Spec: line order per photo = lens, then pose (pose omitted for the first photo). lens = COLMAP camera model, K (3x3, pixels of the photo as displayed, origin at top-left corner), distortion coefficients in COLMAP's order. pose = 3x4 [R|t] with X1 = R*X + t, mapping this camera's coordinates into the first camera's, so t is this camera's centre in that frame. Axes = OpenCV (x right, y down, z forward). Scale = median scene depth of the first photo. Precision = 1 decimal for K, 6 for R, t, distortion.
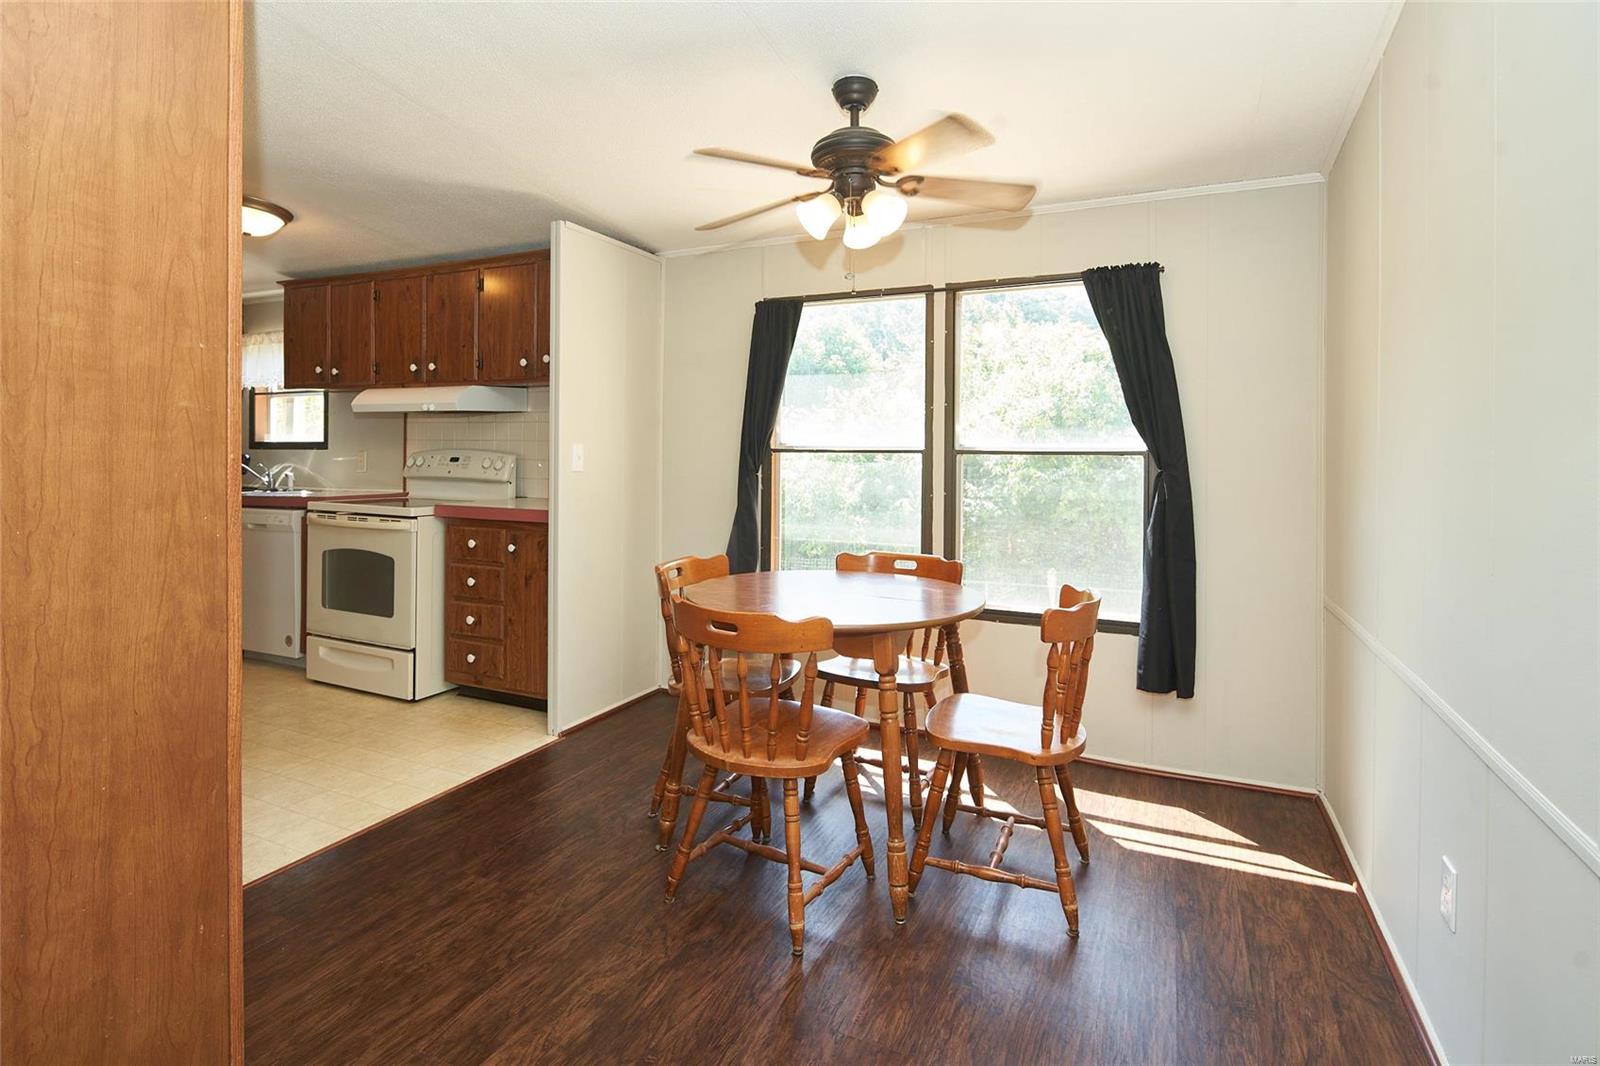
lens RADIAL K [[806.1, 0, 799.4], [0, 806.1, 460.0], [0, 0, 1]] dist [0.006095, -0.005385]
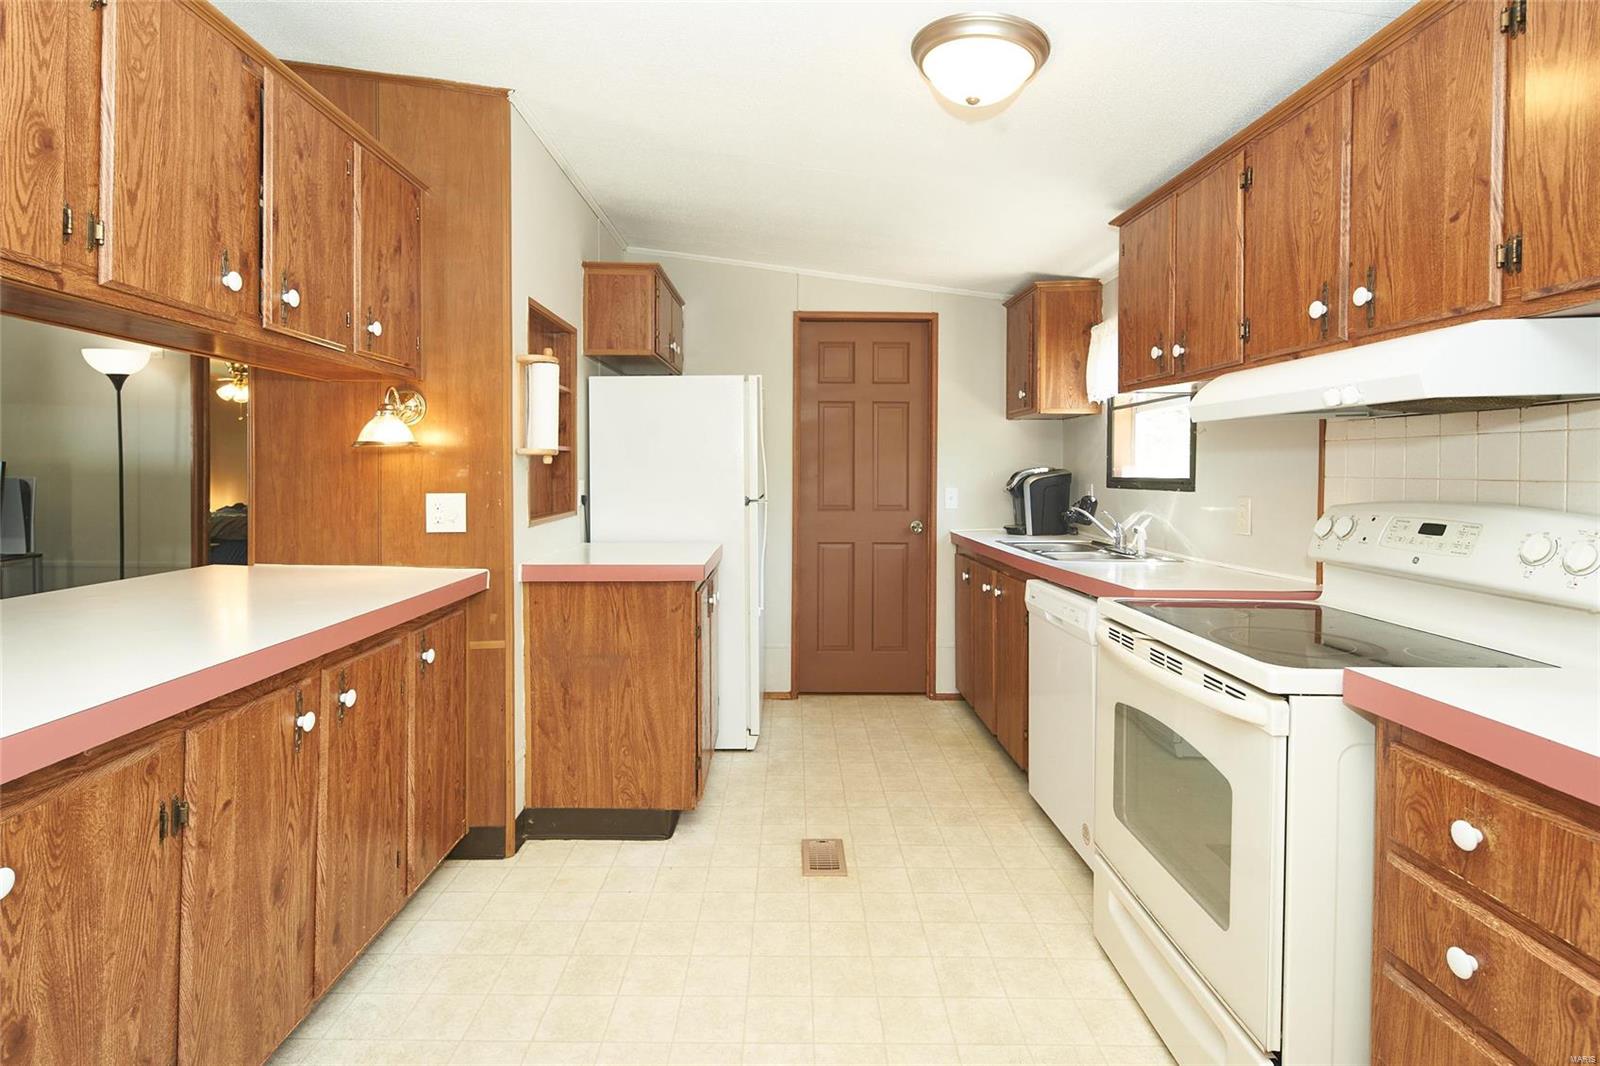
lens RADIAL K [[806.1, 0, 777.6], [0, 806.1, 475.1], [0, 0, 1]] dist [0.006095, -0.005385]
pose [[0.425008, -0.000386, -0.905190, -0.209318], [-0.010875, 0.999926, -0.005532, -0.021387], [0.905124, 0.012195, 0.424972, 0.549846]]
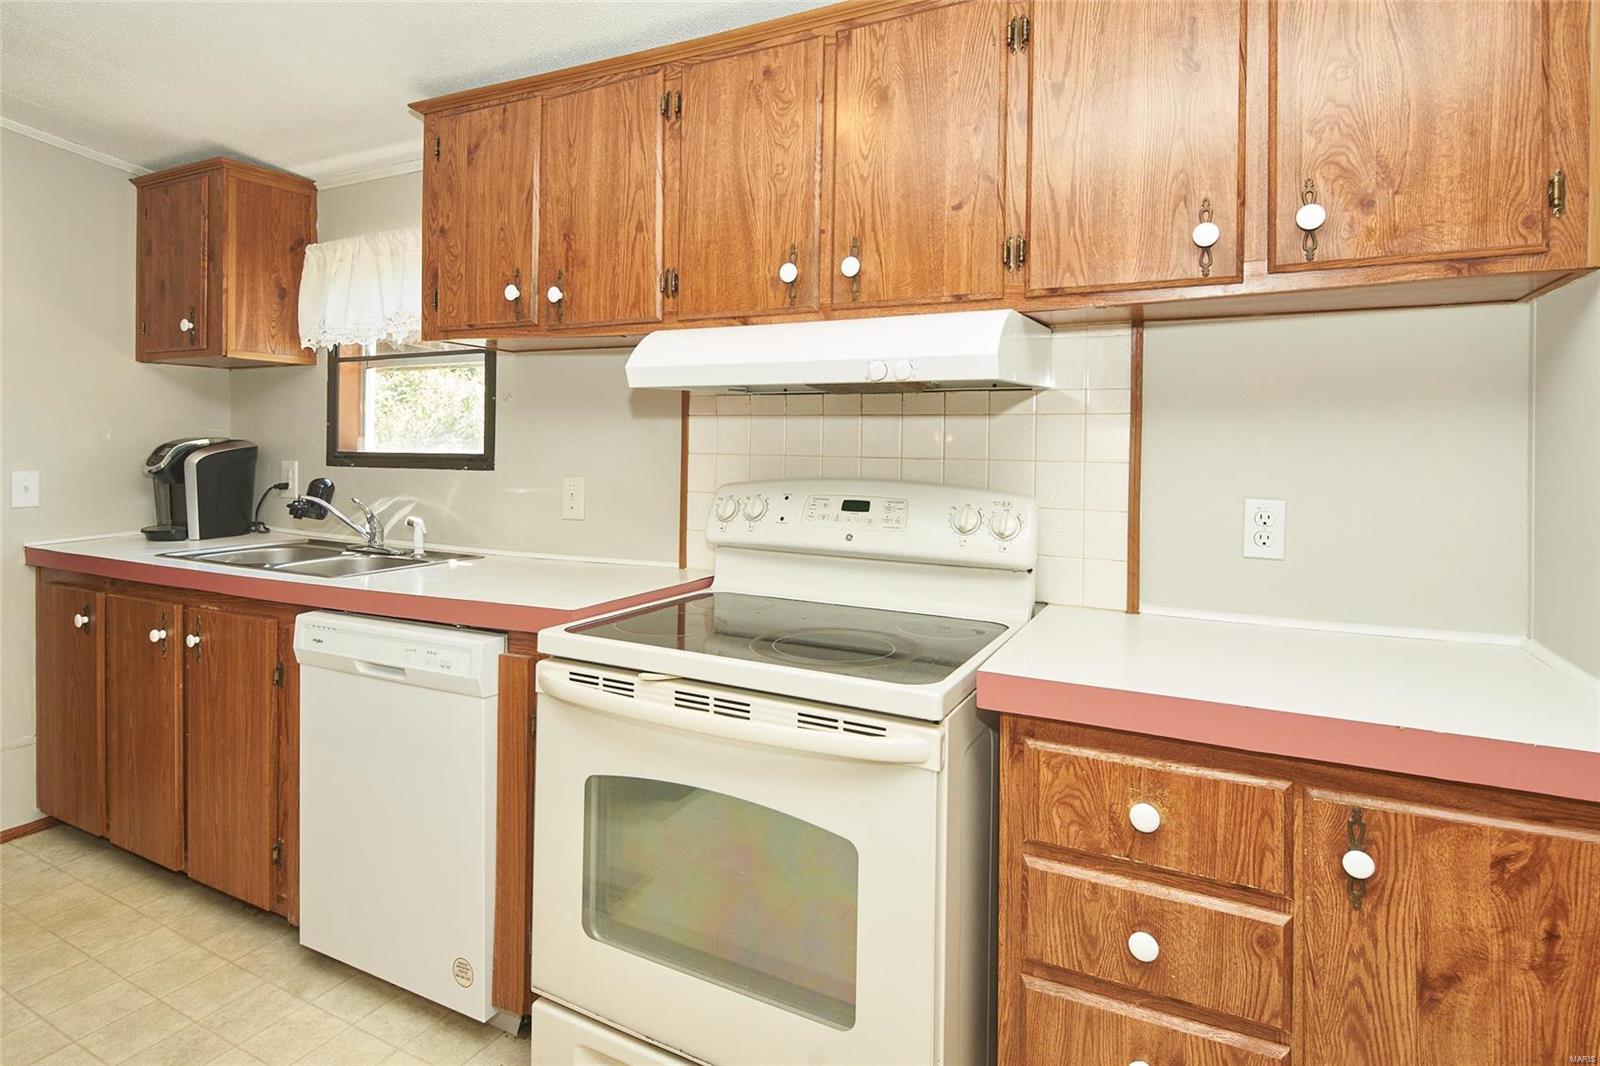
lens RADIAL K [[806.1, 0, 798.1], [0, 806.1, 453.8], [0, 0, 1]] dist [0.006095, -0.005385]
pose [[0.999843, 0.004678, -0.017107, -0.454565], [-0.004760, 0.999977, -0.004806, -0.024898], [0.017084, 0.004886, 0.999842, 0.597879]]
